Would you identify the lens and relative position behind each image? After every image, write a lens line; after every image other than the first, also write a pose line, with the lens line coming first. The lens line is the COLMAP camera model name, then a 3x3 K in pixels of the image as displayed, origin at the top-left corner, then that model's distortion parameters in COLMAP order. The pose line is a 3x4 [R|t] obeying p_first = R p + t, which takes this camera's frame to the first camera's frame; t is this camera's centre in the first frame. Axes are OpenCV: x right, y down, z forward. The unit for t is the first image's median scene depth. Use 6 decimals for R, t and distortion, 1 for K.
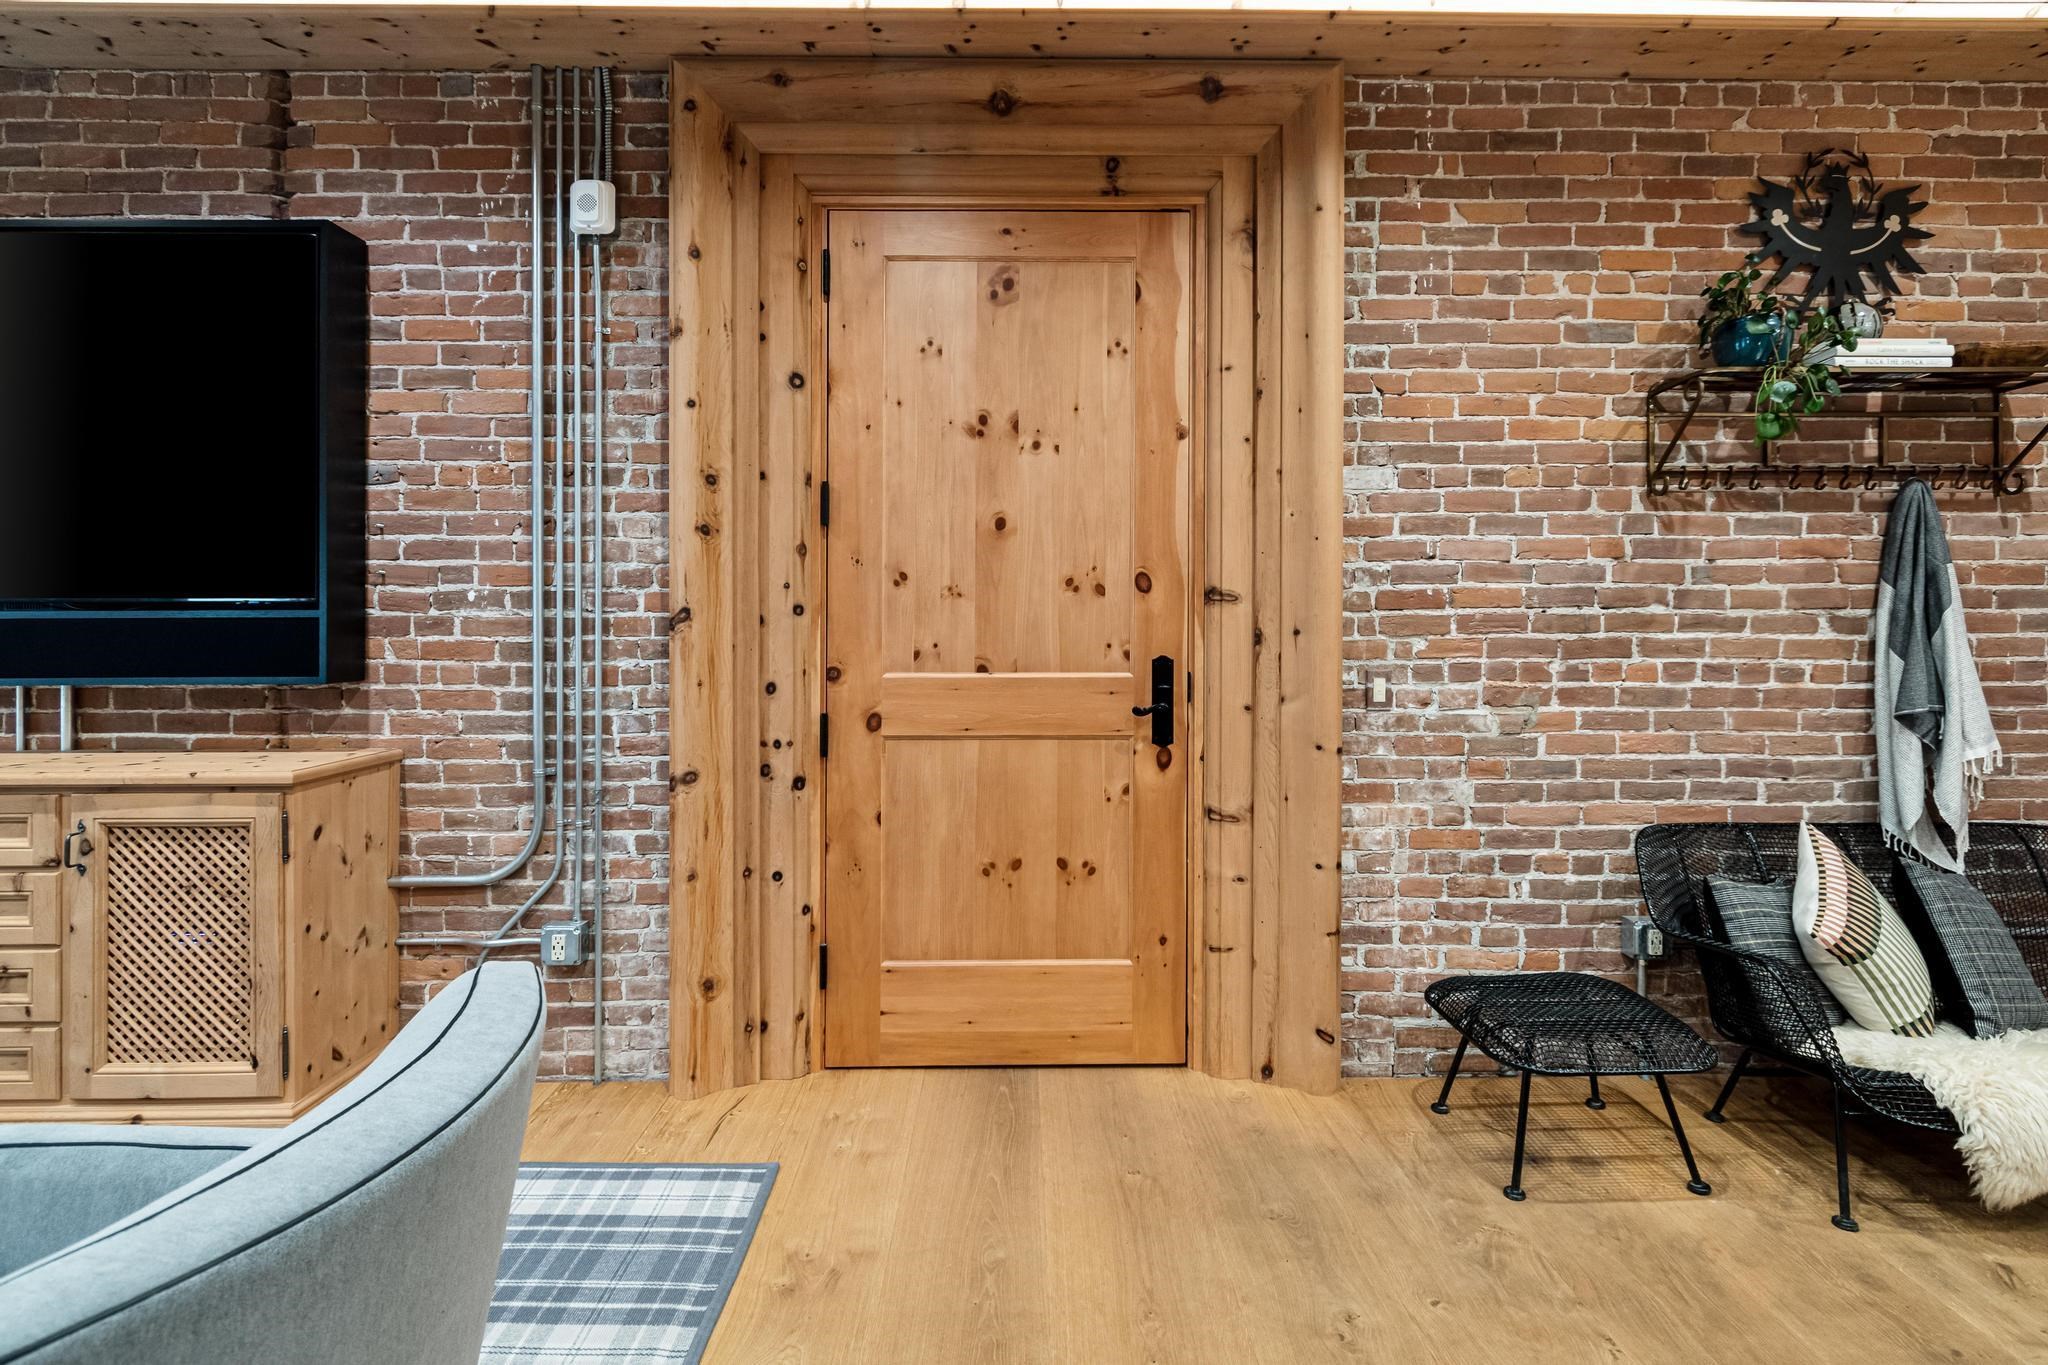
lens RADIAL K [[986.3, 0, 1028.4], [0, 986.3, 621.4], [0, 0, 1]] dist [0.003538, -0.002660]
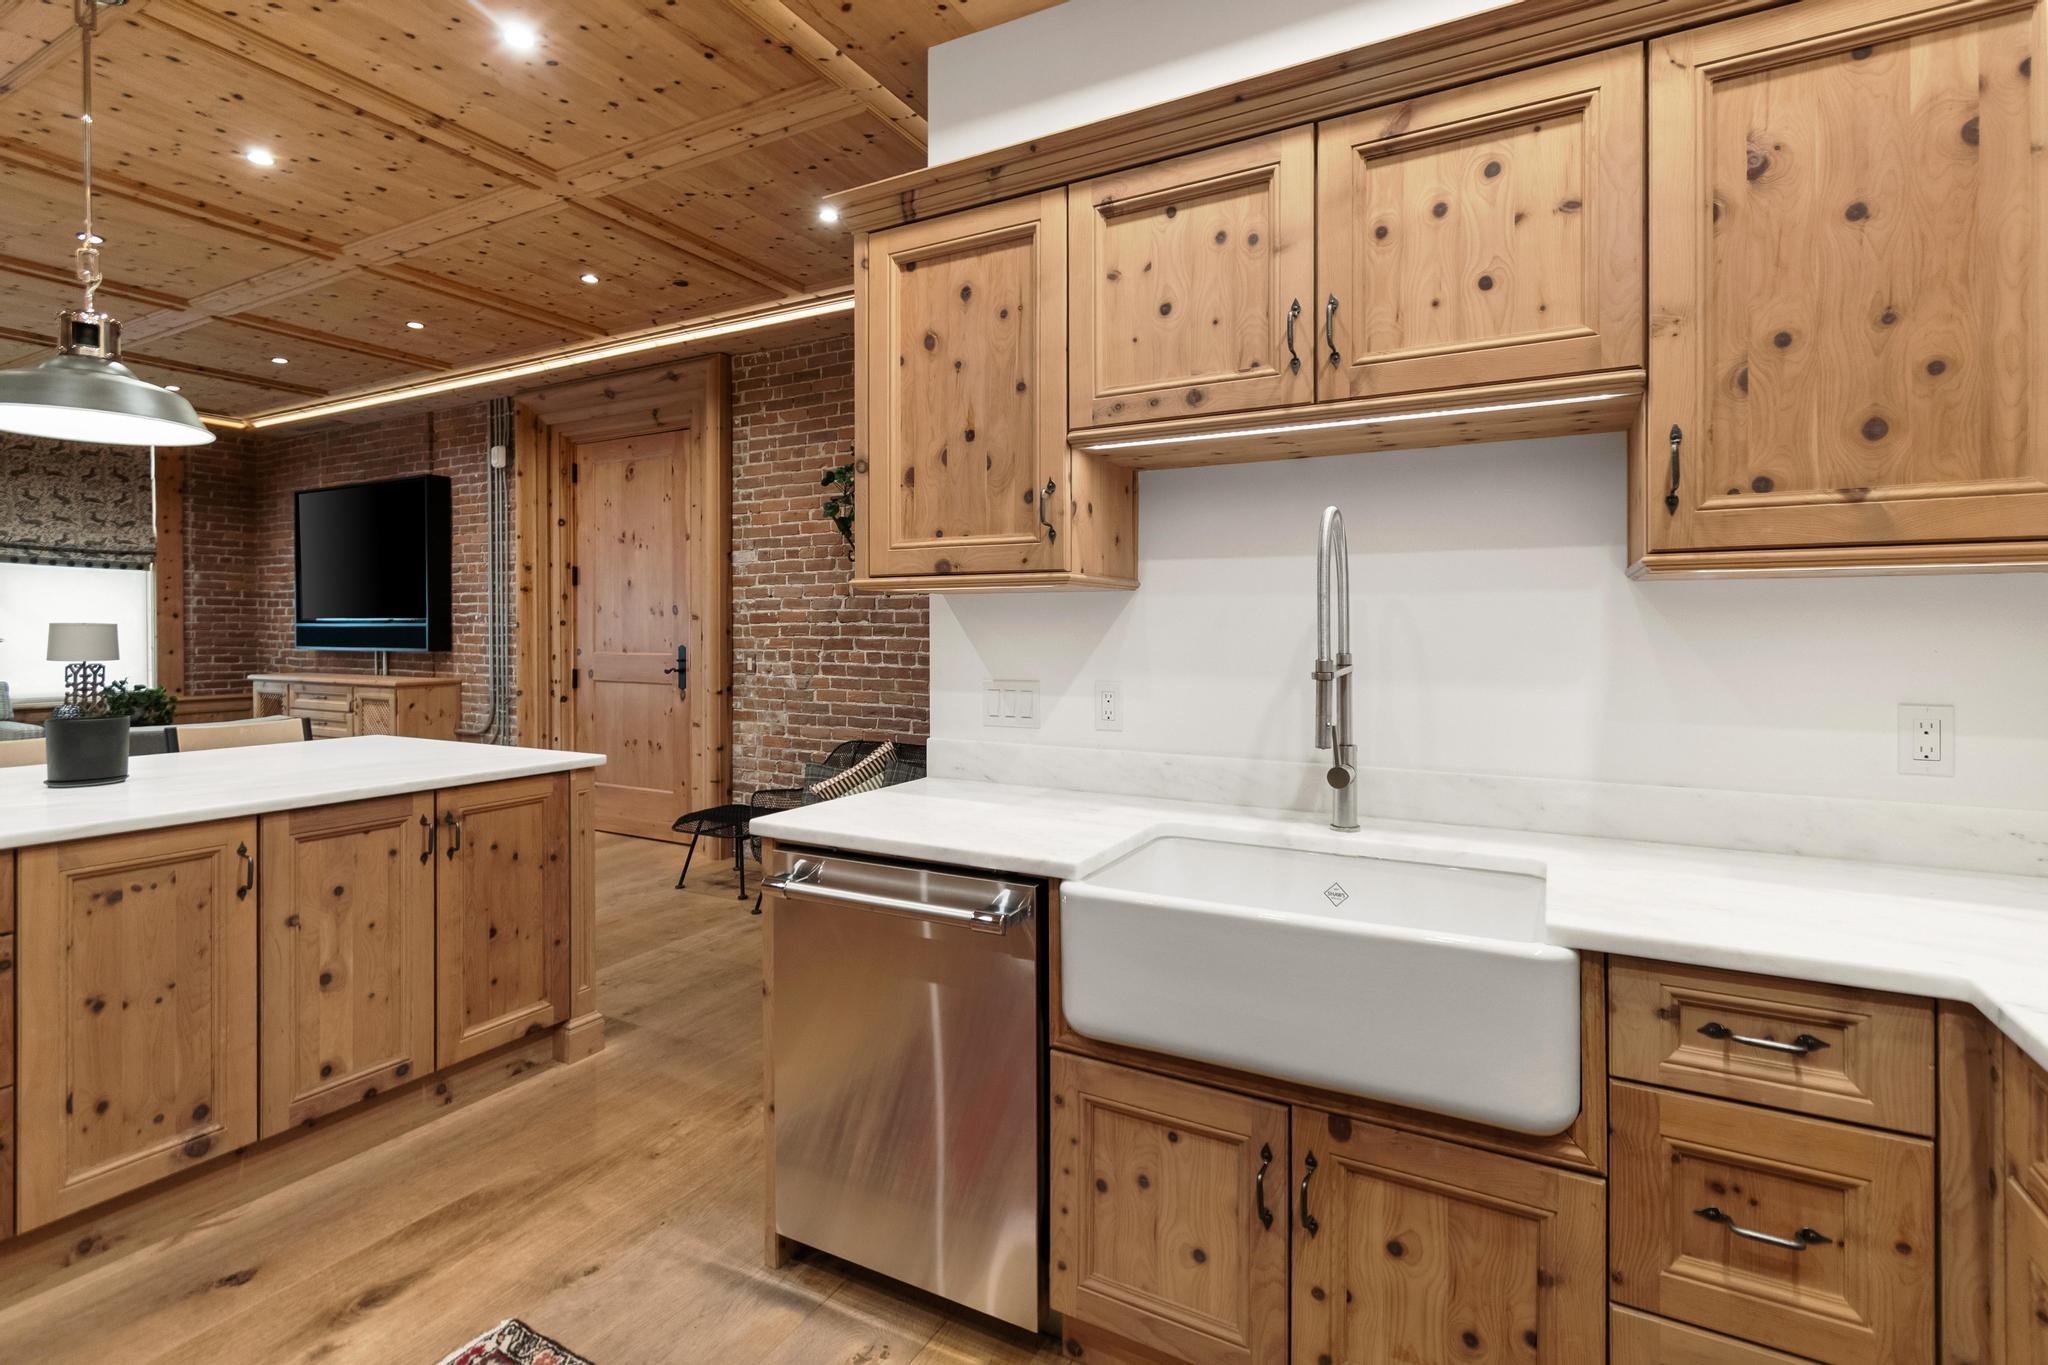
lens RADIAL K [[945.4, 0, 1034.2], [0, 945.4, 631.8], [0, 0, 1]] dist [0.000496, -0.000227]
pose [[0.872210, 0.005780, -0.489097, 1.768770], [-0.002274, 0.999967, 0.007762, -0.010817], [0.489126, -0.005658, 0.872195, -0.368422]]
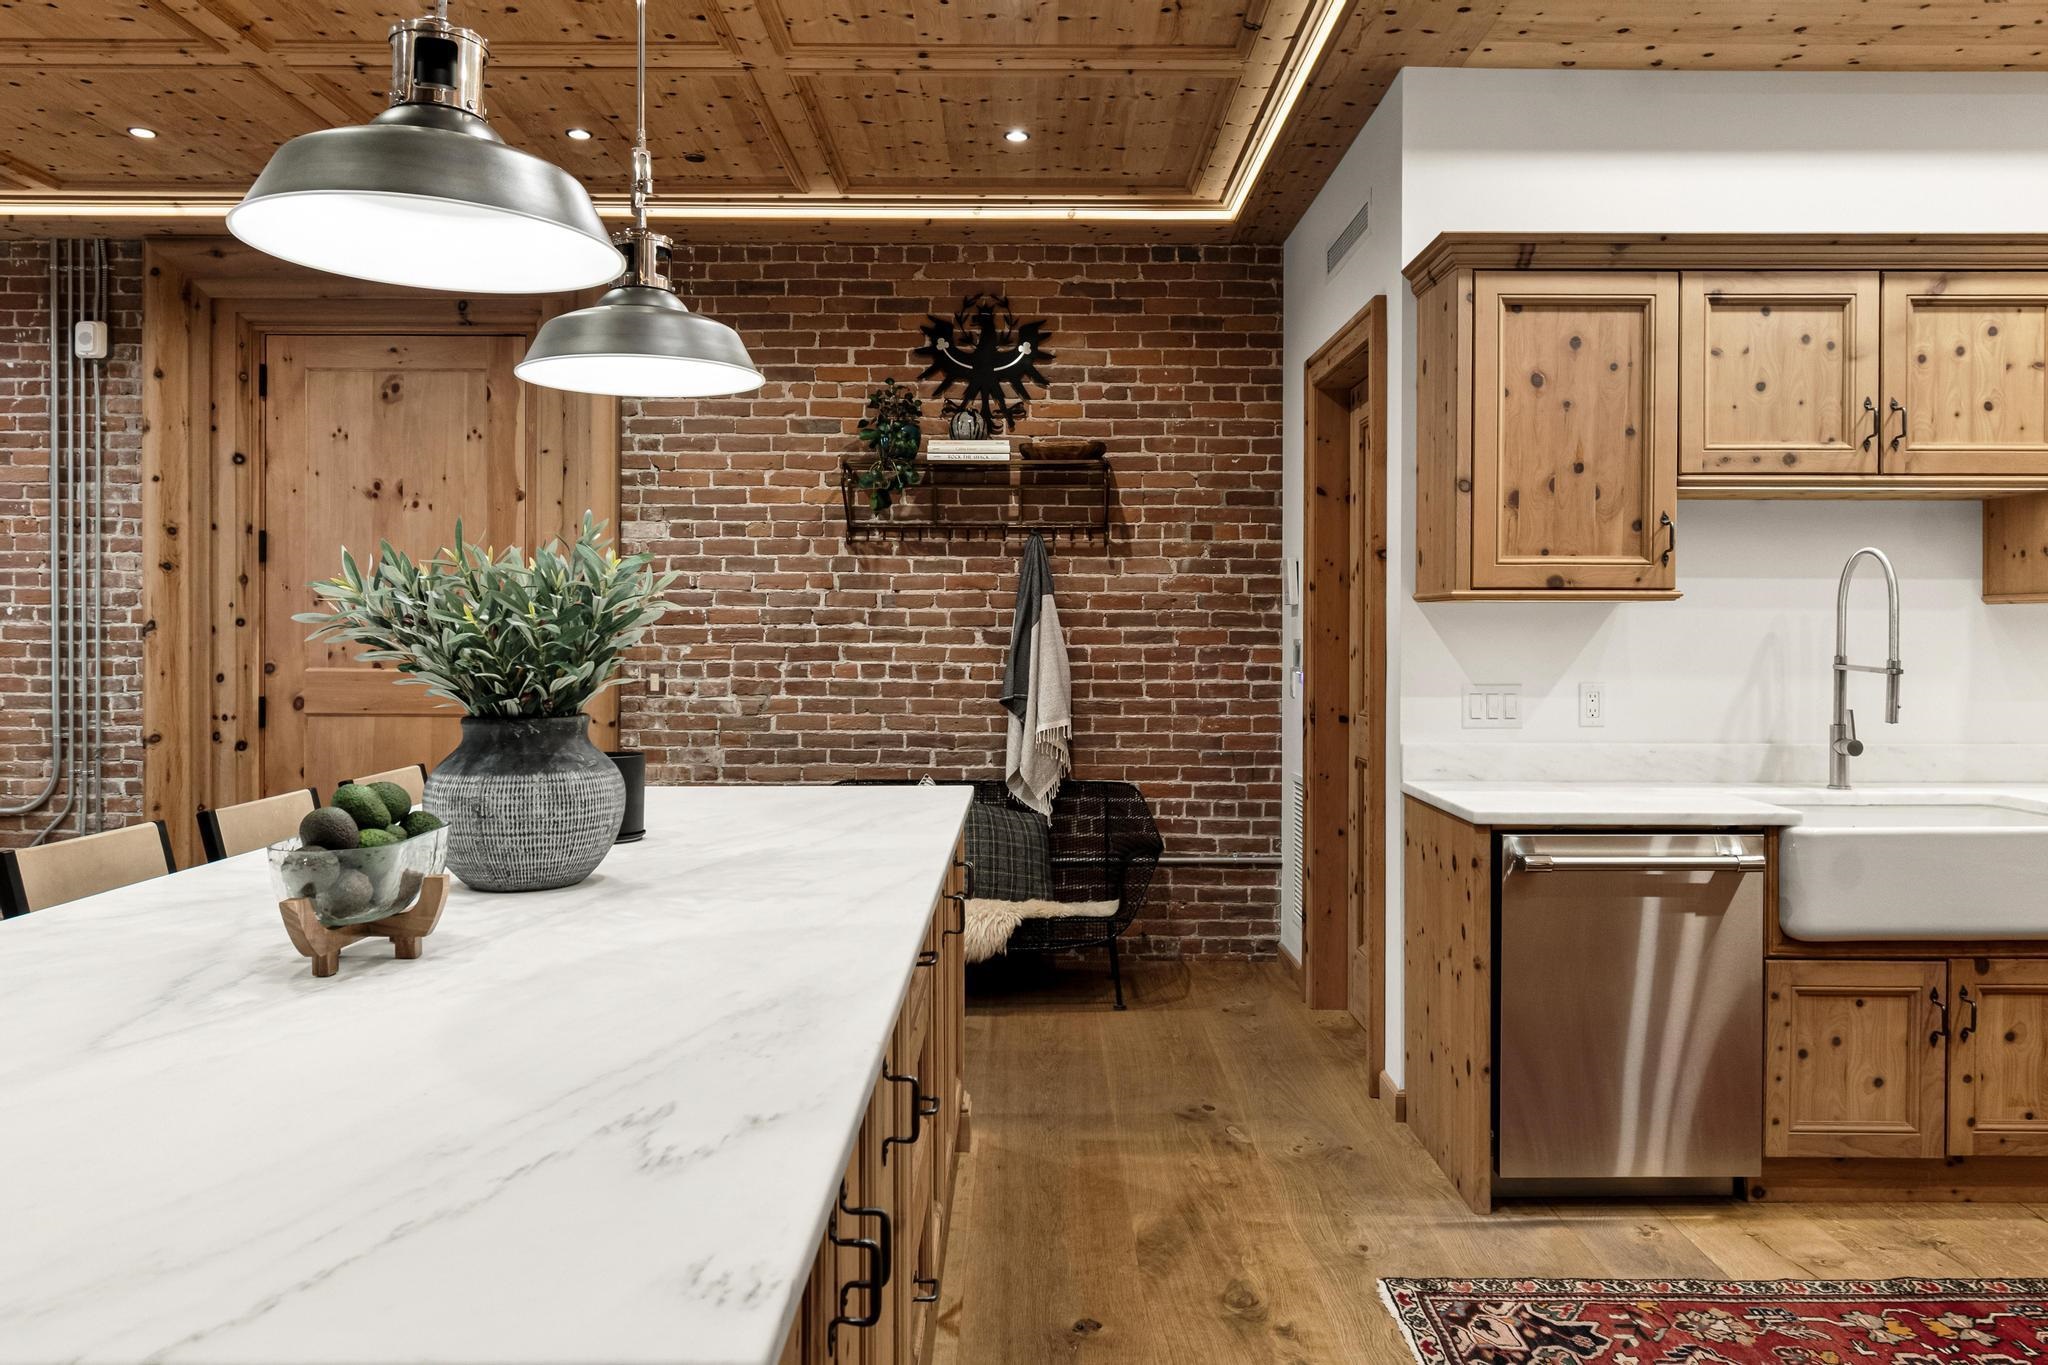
lens RADIAL K [[1456.1, 0, 1024.1], [0, 1456.1, 639.0], [0, 0, 1]] dist [0.005243, -0.005596]
pose [[0.999820, 0.006456, -0.017819, 0.910382], [-0.006282, 0.999932, 0.009838, -0.015164], [0.017881, -0.009725, 0.999793, -1.044256]]
